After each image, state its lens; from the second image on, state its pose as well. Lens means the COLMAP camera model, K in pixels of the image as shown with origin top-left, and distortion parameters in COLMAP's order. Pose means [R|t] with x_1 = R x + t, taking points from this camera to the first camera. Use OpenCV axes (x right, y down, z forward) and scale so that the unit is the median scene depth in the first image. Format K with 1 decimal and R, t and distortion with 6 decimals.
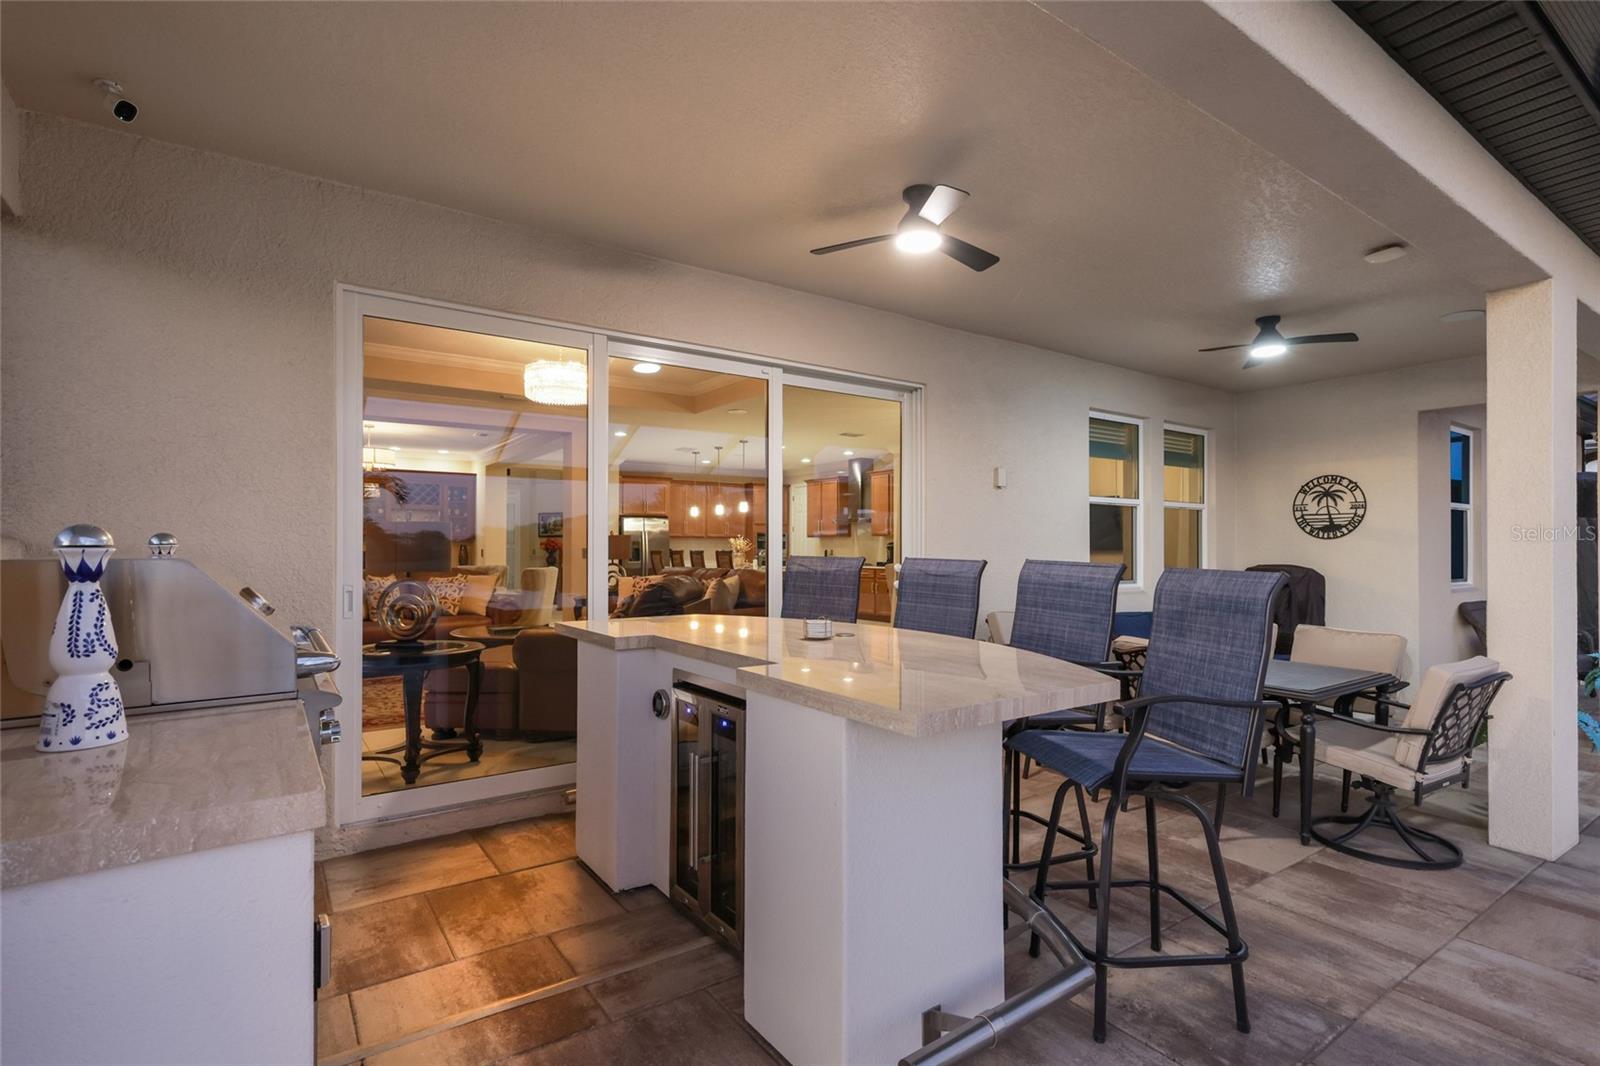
lens RADIAL K [[757.8, 0, 793.5], [0, 757.8, 541.4], [0, 0, 1]] dist [0.002692, 0.000541]
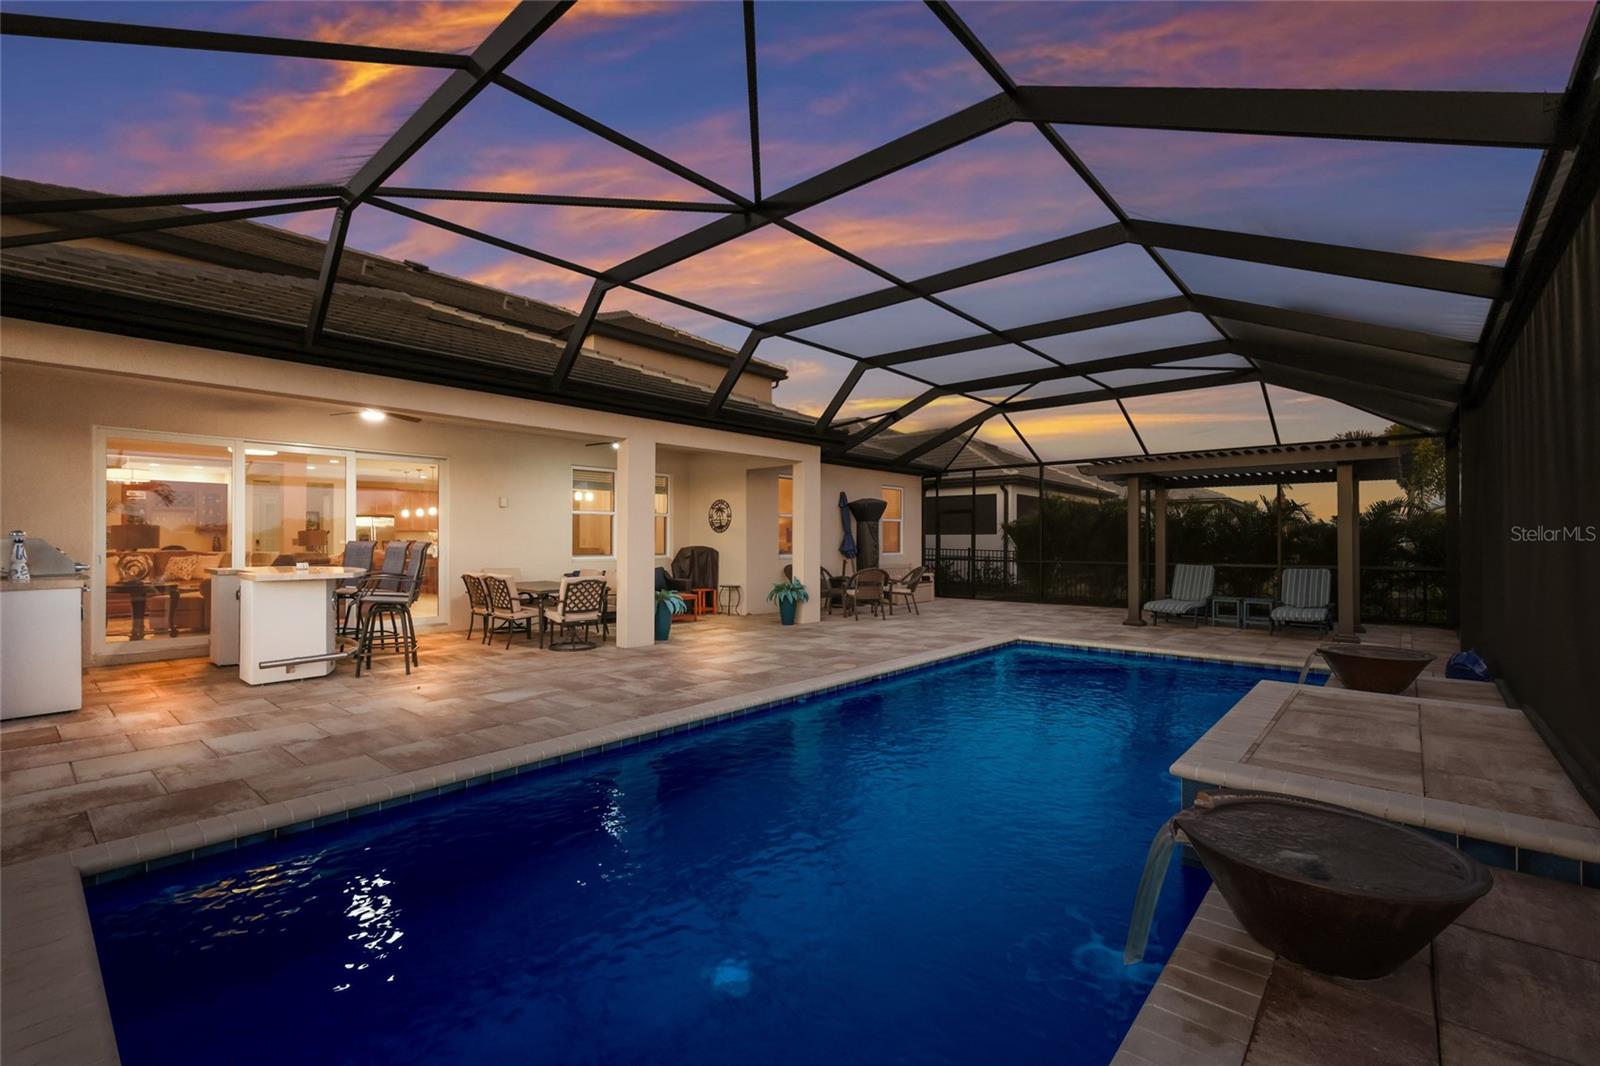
lens RADIAL K [[687.7, 0, 797.8], [0, 687.7, 532.7], [0, 0, 1]] dist [0.000709, -0.000510]
pose [[0.971006, 0.000196, 0.239055, 0.471782], [0.000257, 0.999998, -0.001861, -0.000060], [-0.239055, 0.001868, 0.971004, -0.744706]]
